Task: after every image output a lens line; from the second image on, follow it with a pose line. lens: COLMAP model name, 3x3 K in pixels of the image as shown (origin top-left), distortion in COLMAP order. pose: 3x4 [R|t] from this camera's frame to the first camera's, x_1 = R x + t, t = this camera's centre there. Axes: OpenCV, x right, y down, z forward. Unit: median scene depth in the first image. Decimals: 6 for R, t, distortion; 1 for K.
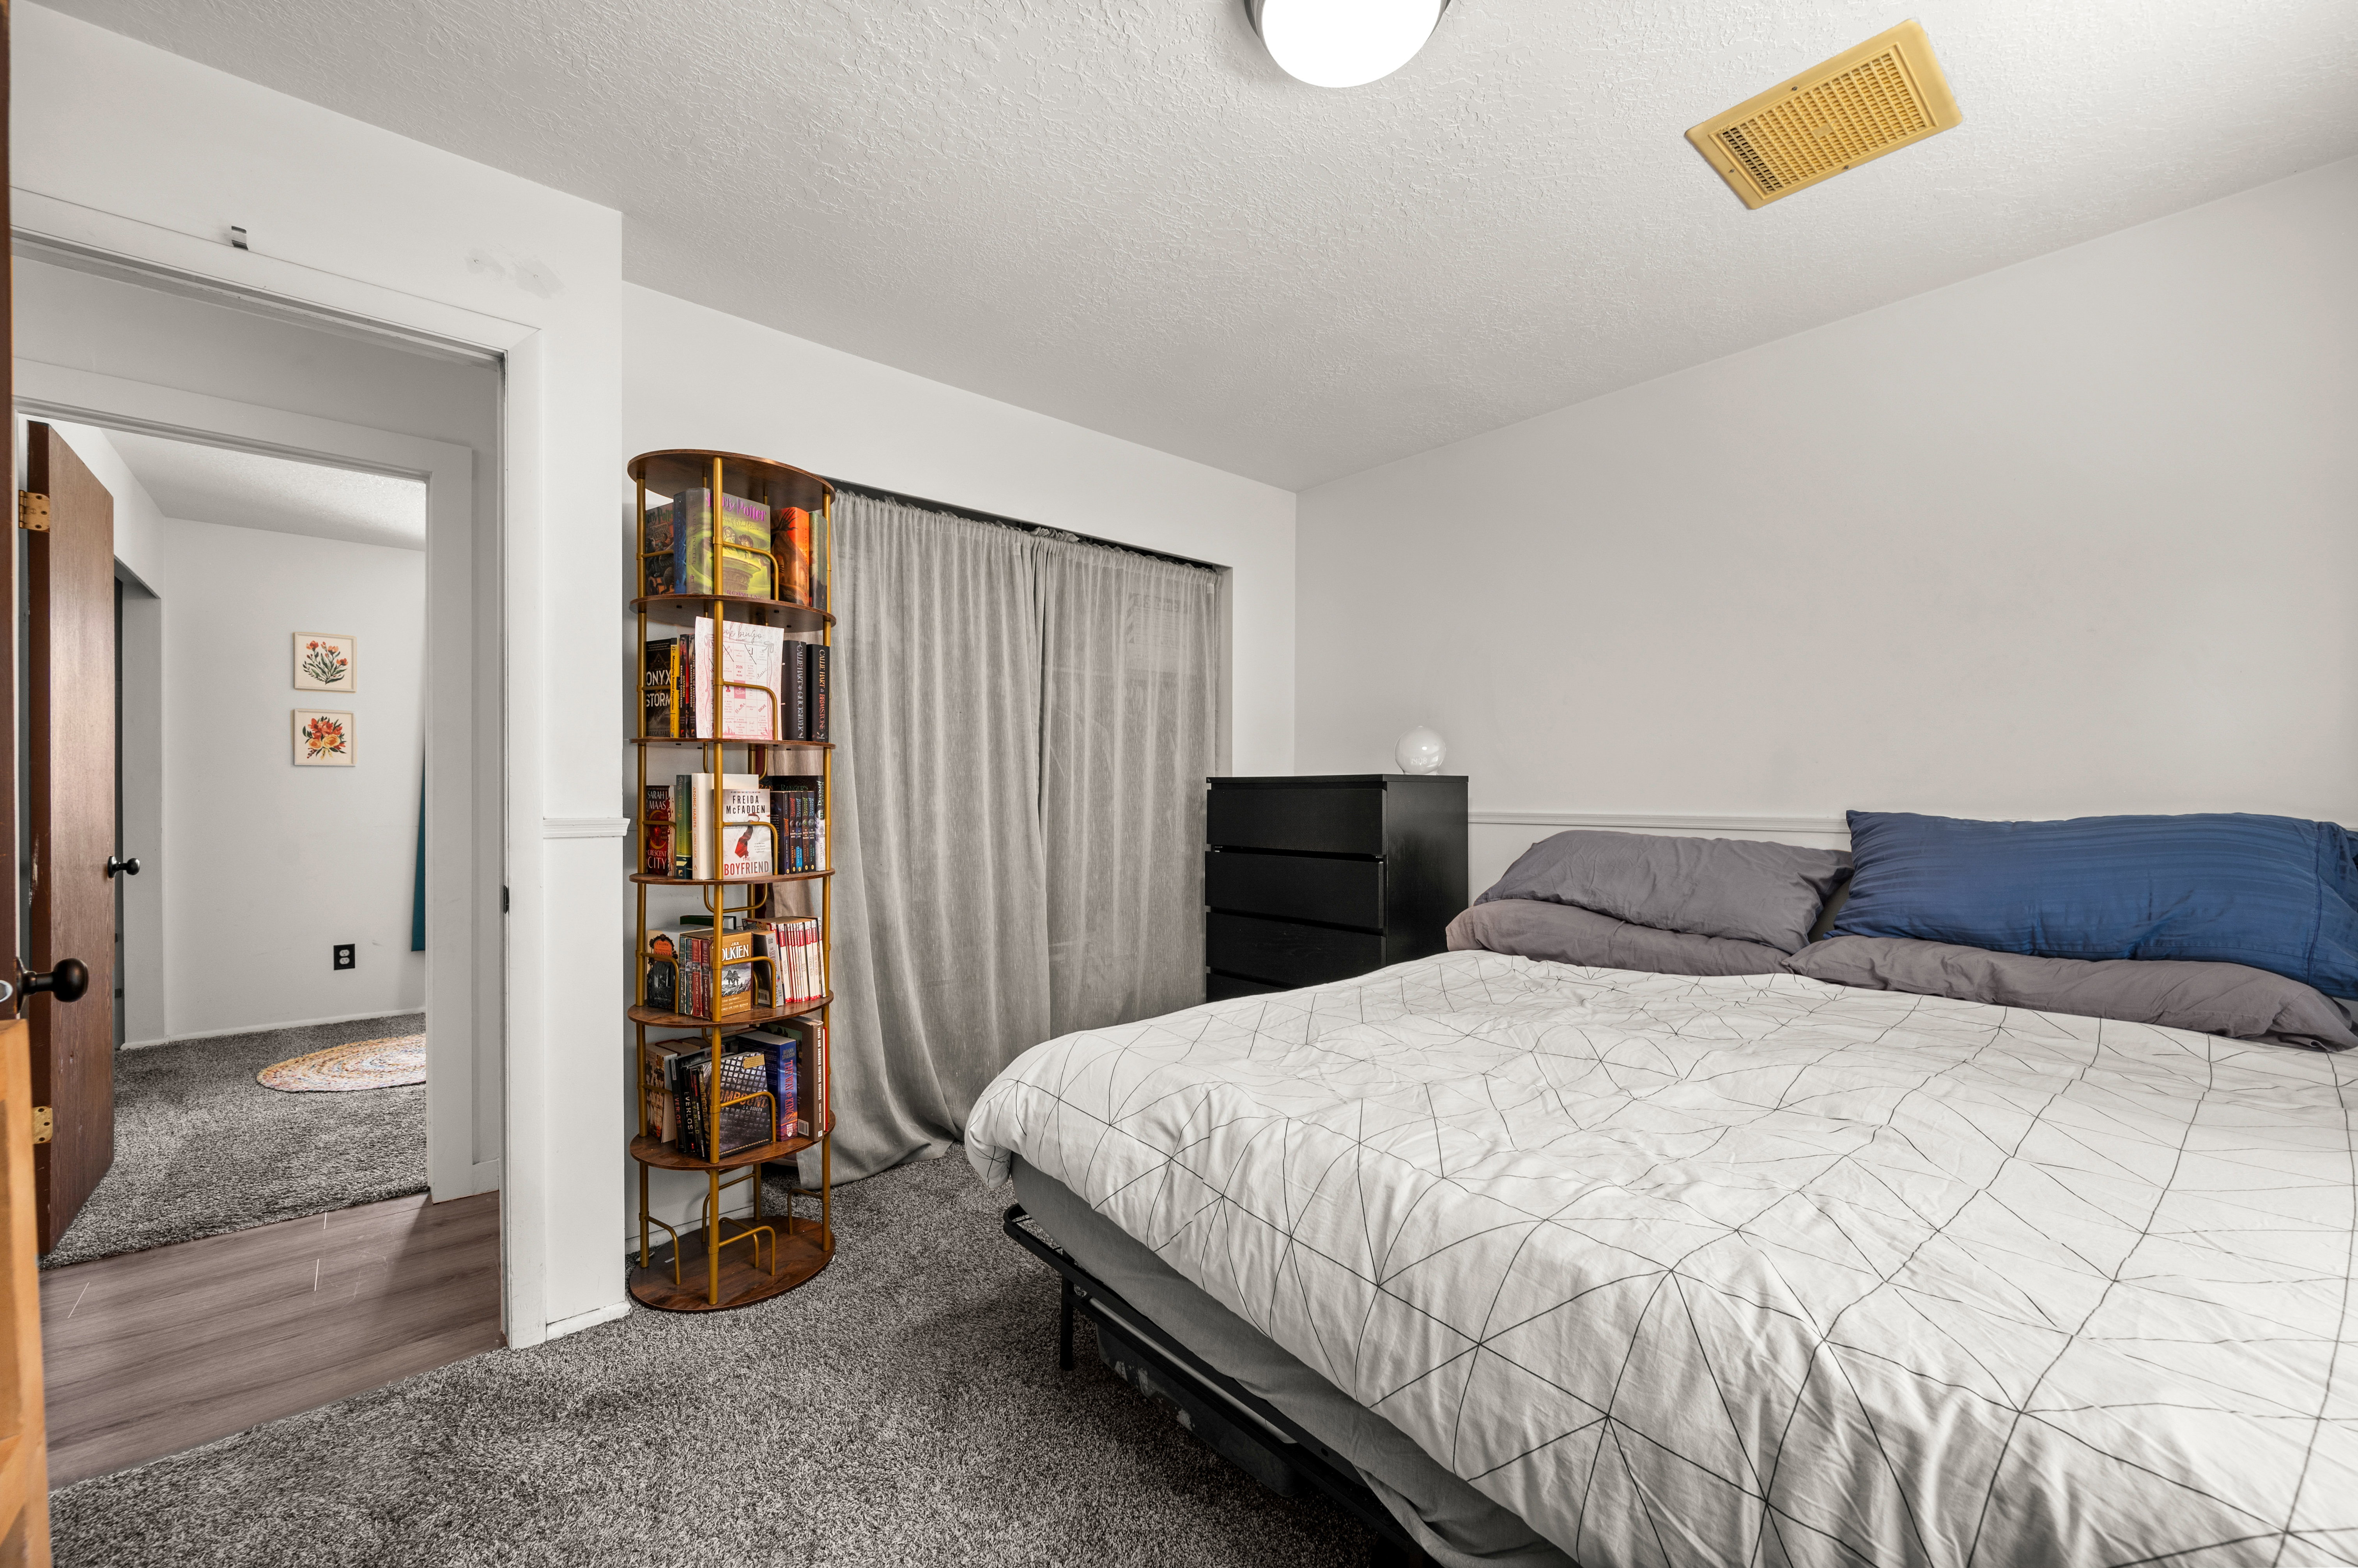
lens RADIAL K [[939.5, 0, 1191.4], [0, 939.5, 789.8], [0, 0, 1]] dist [-0.002156, -0.000466]
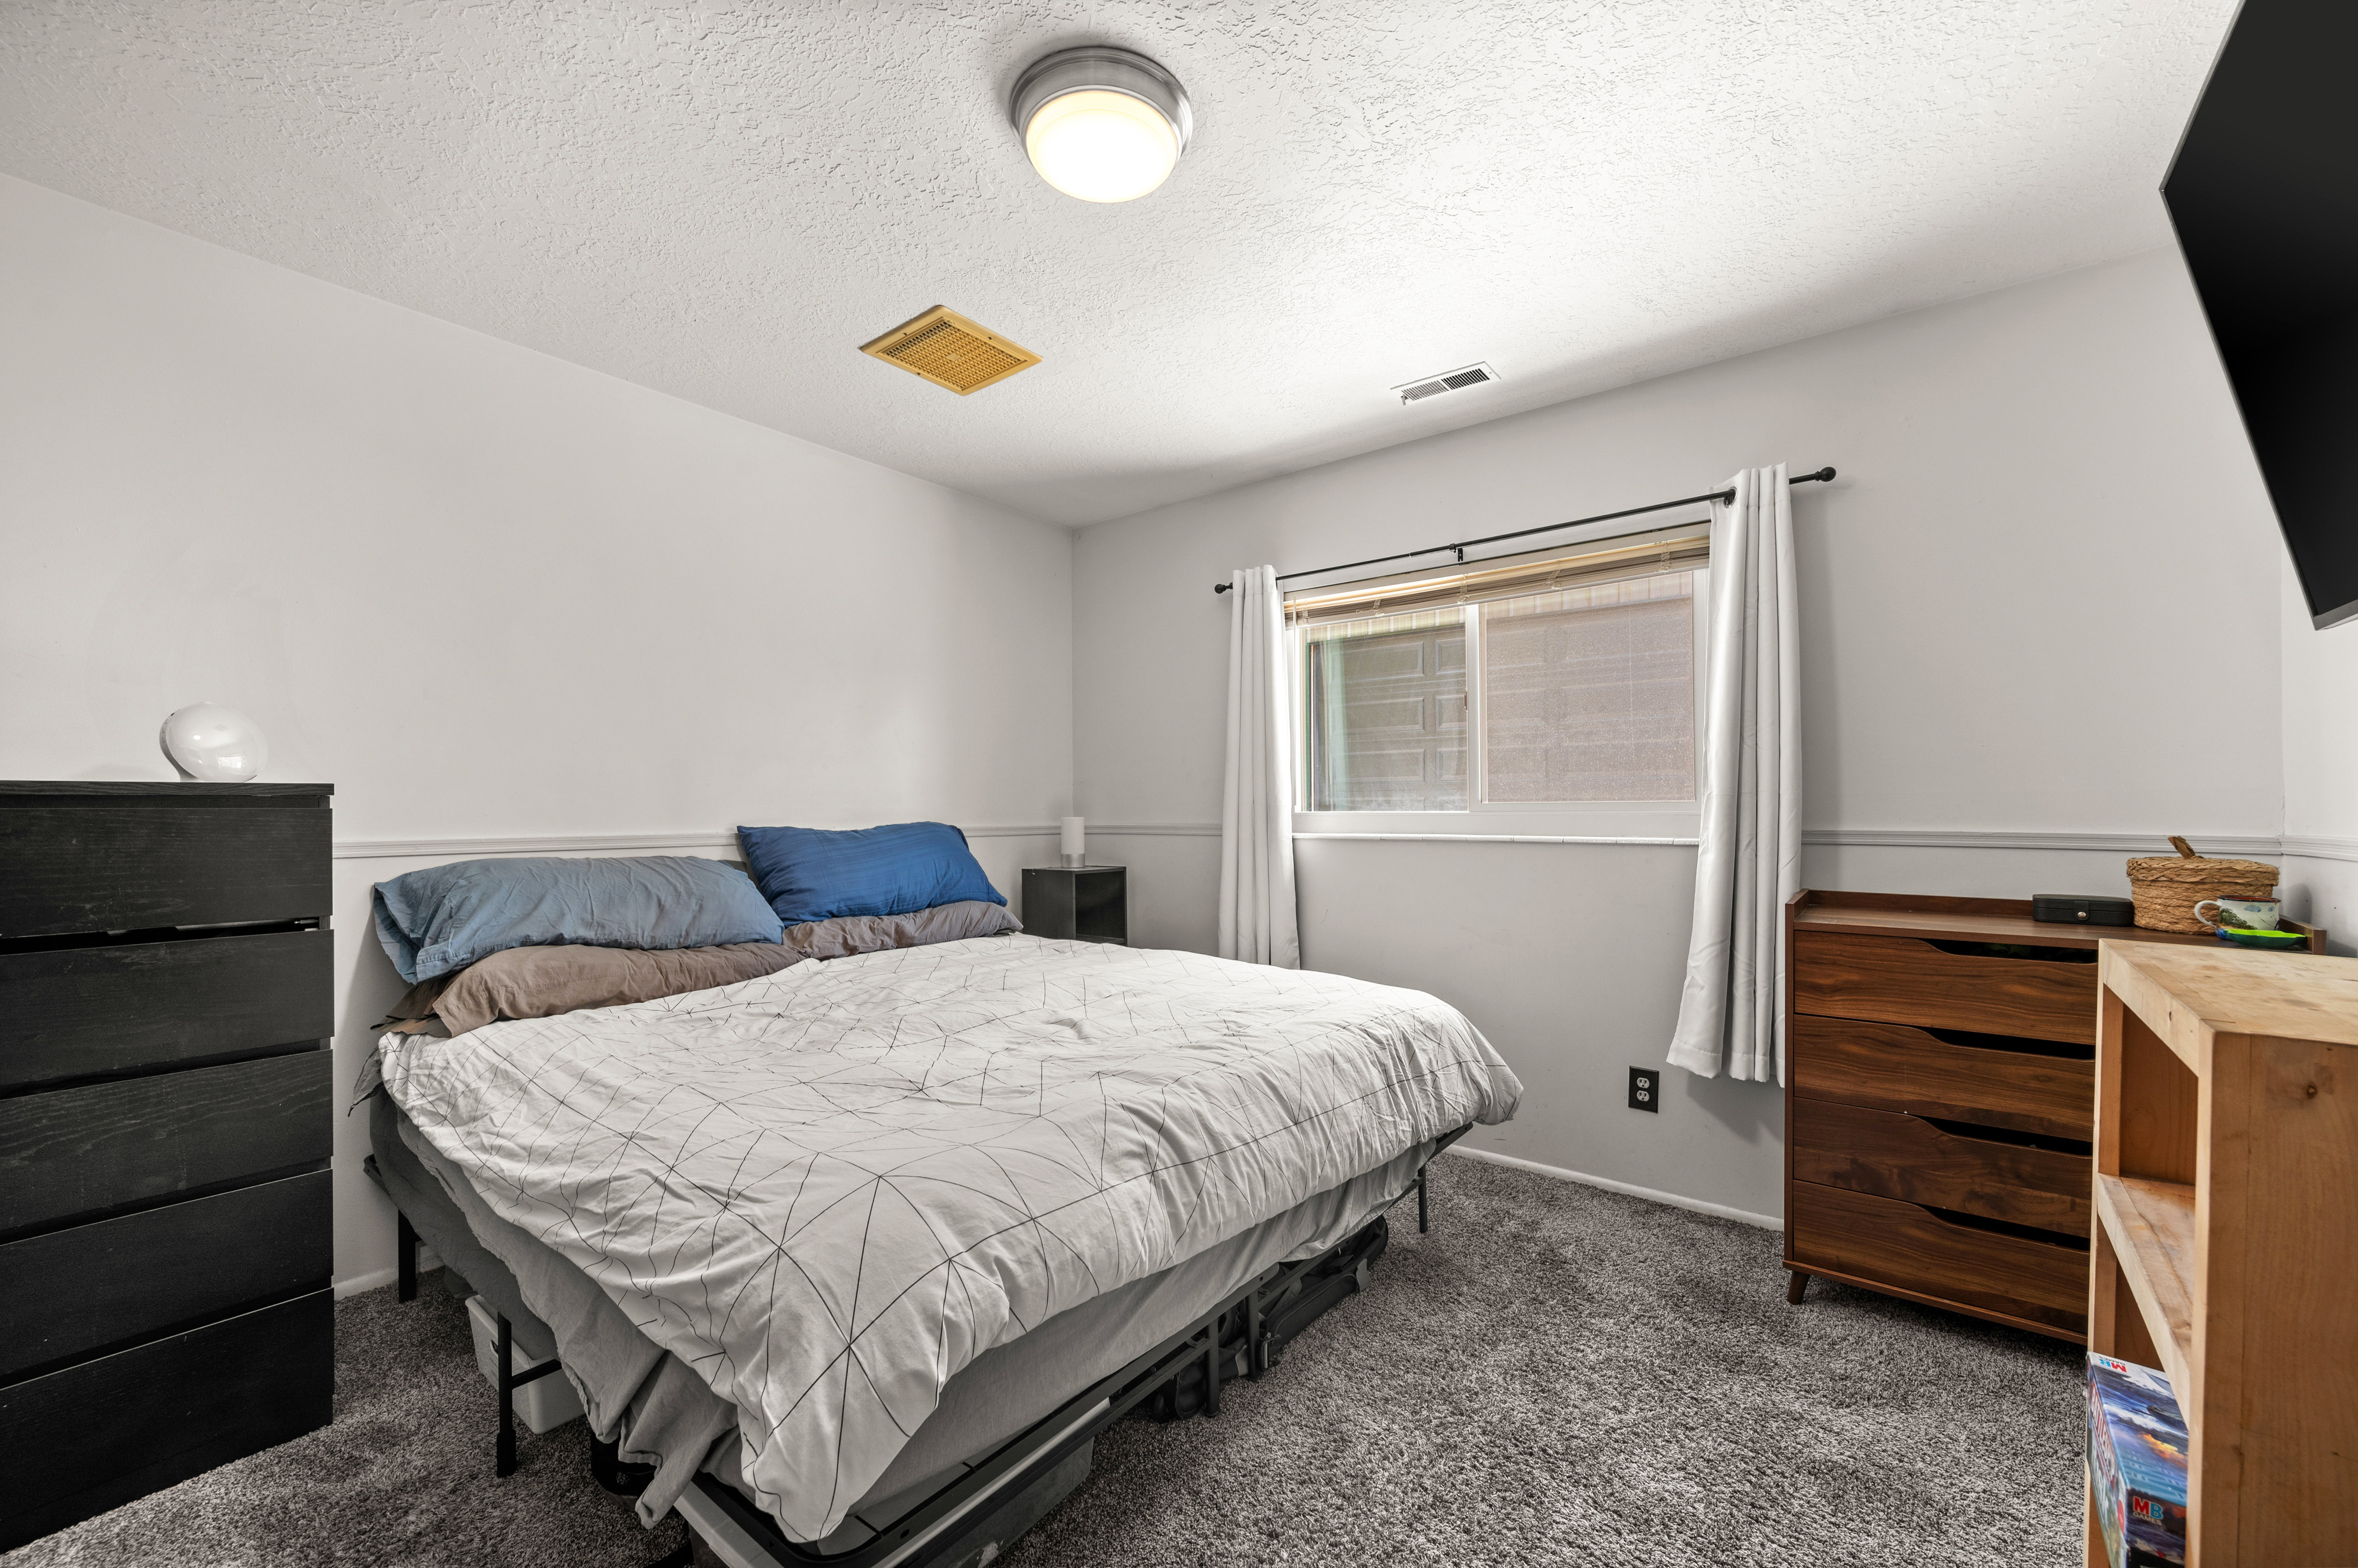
lens RADIAL K [[939.5, 0, 1191.4], [0, 939.5, 789.8], [0, 0, 1]] dist [-0.002156, -0.000466]
pose [[-0.190269, 0.017819, 0.981570, -0.661481], [0.000443, 0.999837, -0.018065, -0.001841], [-0.981732, -0.003002, -0.190246, 0.737033]]
